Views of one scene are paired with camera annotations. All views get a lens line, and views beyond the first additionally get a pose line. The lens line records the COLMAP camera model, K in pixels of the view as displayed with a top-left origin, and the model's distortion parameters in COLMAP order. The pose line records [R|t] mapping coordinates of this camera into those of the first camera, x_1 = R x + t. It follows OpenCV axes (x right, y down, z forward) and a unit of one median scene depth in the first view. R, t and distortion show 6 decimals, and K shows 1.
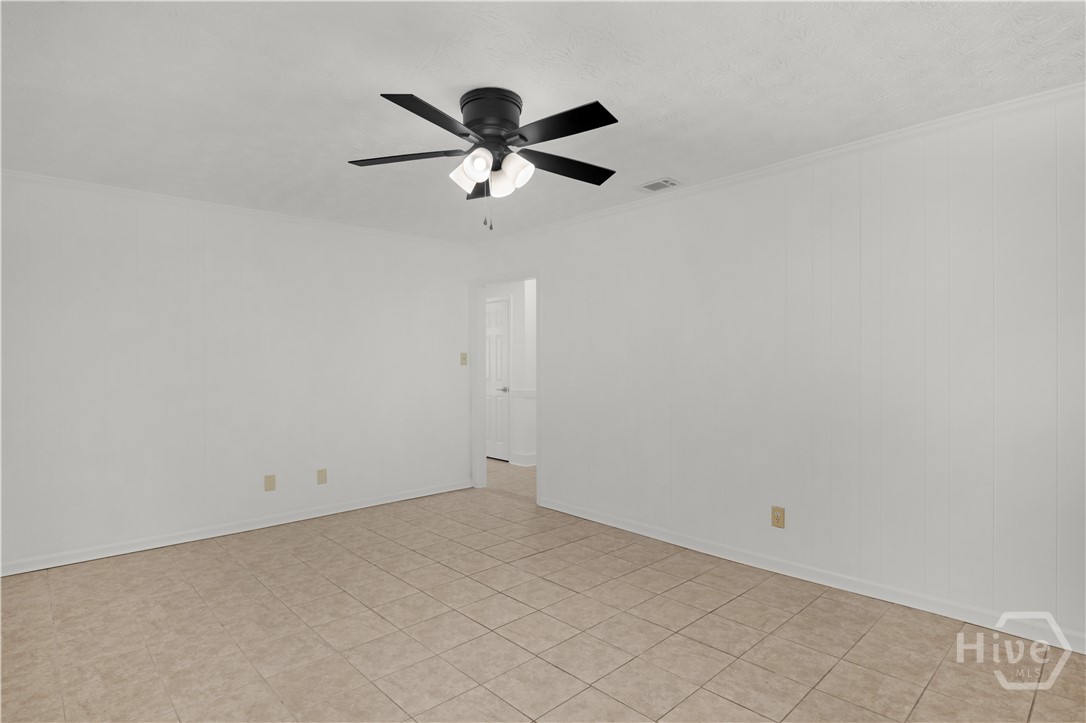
lens RADIAL K [[555.3, 0, 543.1], [0, 555.3, 353.4], [0, 0, 1]] dist [-0.013674, -0.002103]
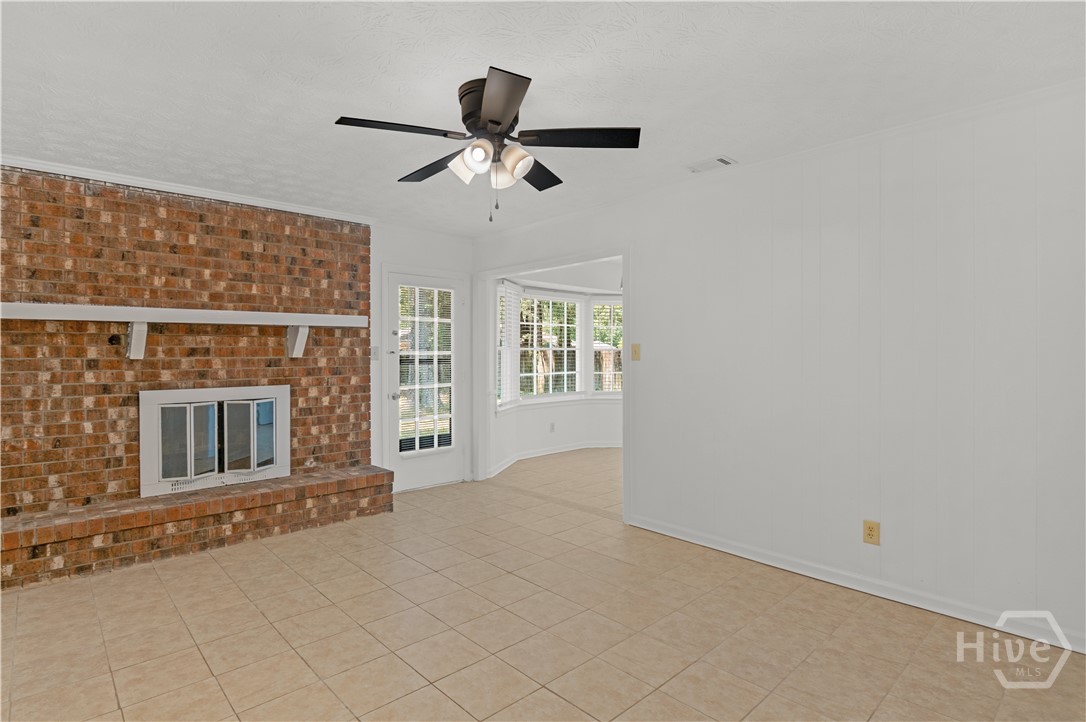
lens RADIAL K [[555.3, 0, 543.1], [0, 555.3, 352.9], [0, 0, 1]] dist [-0.013674, -0.002103]
pose [[-0.999987, -0.001955, 0.004723, -0.154220], [-0.002062, 0.999736, -0.022866, 0.027533], [-0.004677, -0.022876, -0.999727, 1.664450]]
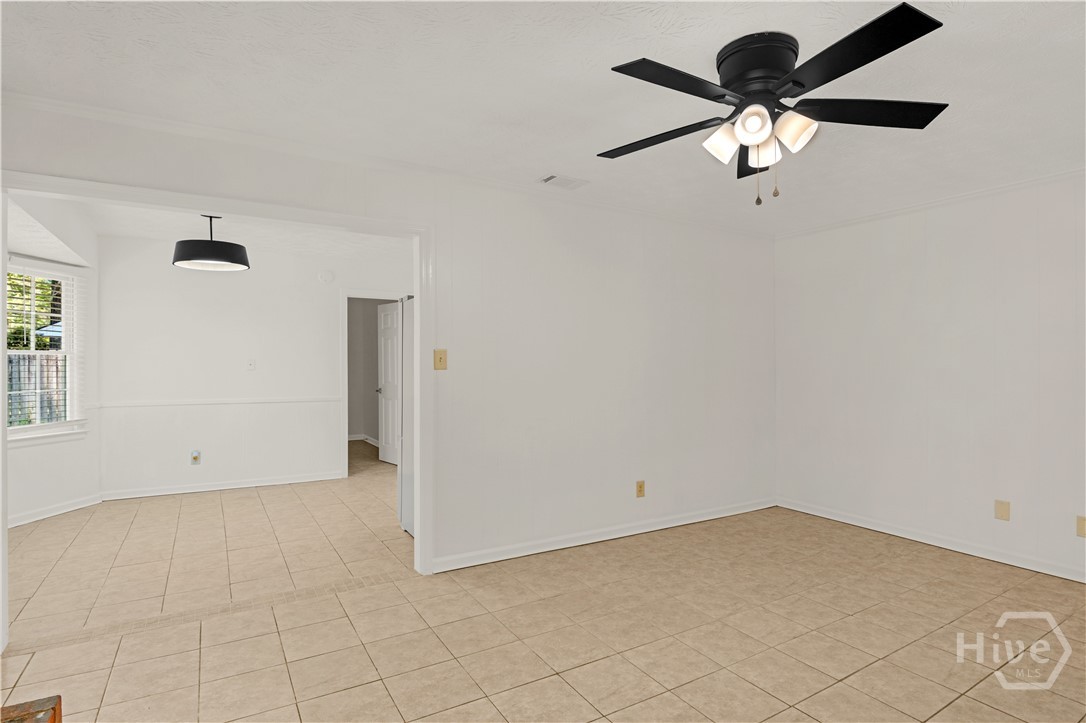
lens RADIAL K [[543.6, 0, 543.0], [0, 543.6, 361.5], [0, 0, 1]] dist [-0.002621, -0.000950]
pose [[-0.210304, -0.003731, -0.977629, 0.635114], [0.010437, 0.999927, -0.006062, 0.014355], [0.977580, -0.011479, -0.210249, 0.716923]]
